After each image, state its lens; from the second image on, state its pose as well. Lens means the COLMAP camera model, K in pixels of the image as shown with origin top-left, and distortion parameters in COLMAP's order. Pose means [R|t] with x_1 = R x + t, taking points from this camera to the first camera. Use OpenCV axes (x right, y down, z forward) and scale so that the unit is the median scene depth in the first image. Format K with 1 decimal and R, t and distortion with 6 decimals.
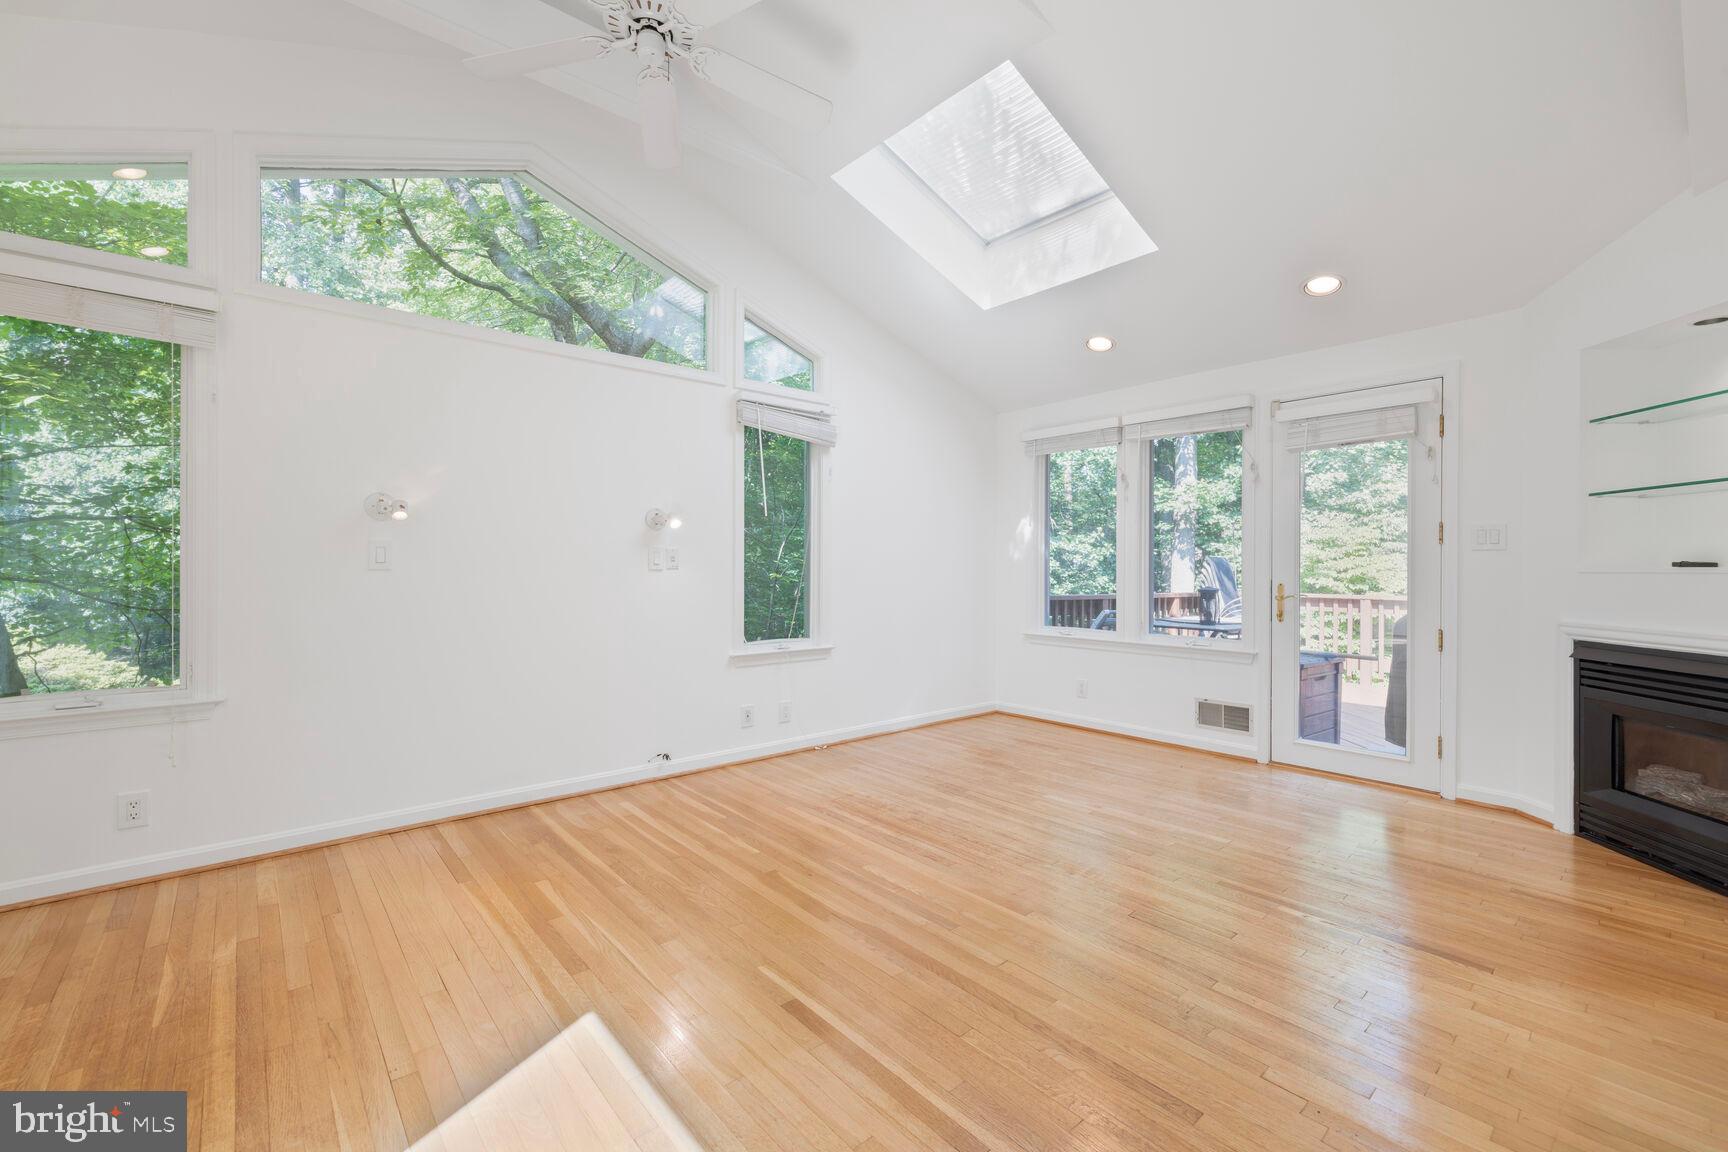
lens RADIAL K [[723.0, 0, 859.2], [0, 723.0, 571.8], [0, 0, 1]] dist [0.001372, 0.000121]
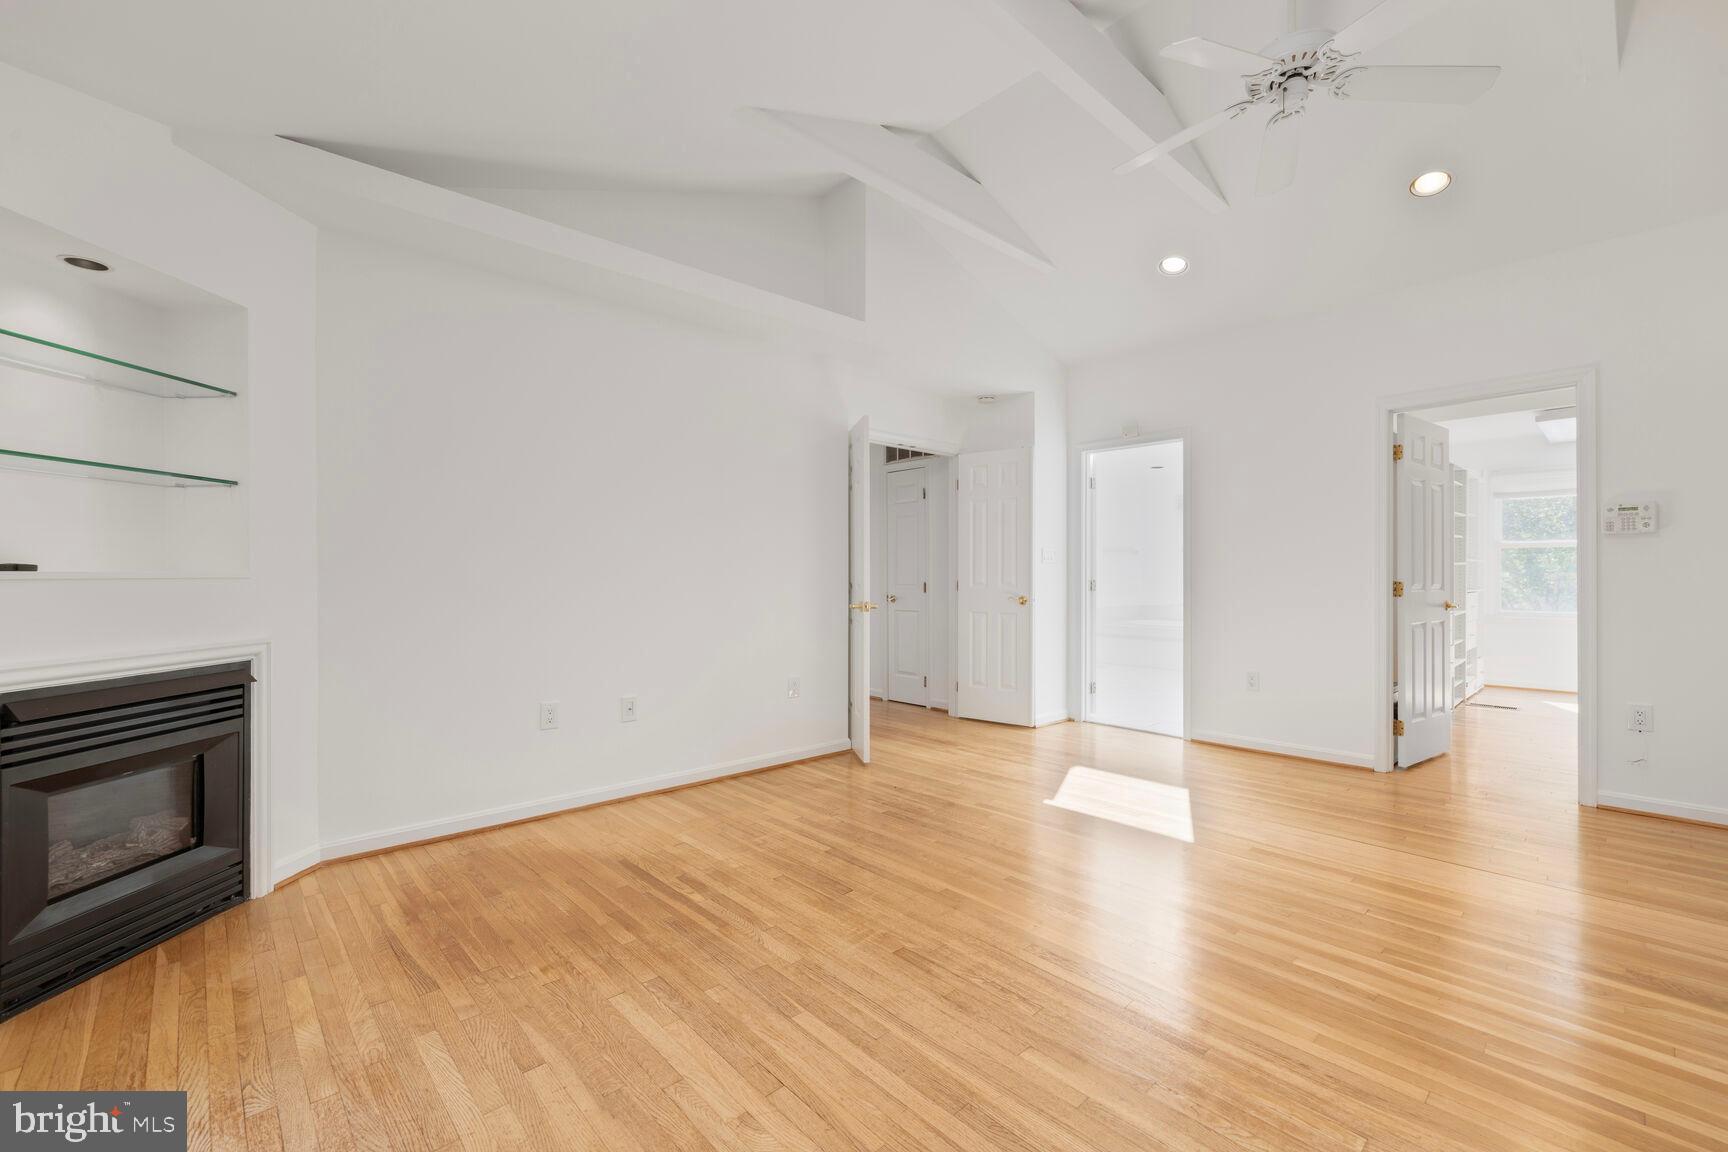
lens RADIAL K [[723.0, 0, 868.0], [0, 723.0, 574.5], [0, 0, 1]] dist [0.001372, 0.000121]
pose [[-0.999180, 0.001620, -0.040445, 0.347334], [0.001522, 0.999996, 0.002441, -0.003700], [0.040449, 0.002377, -0.999179, 1.849851]]
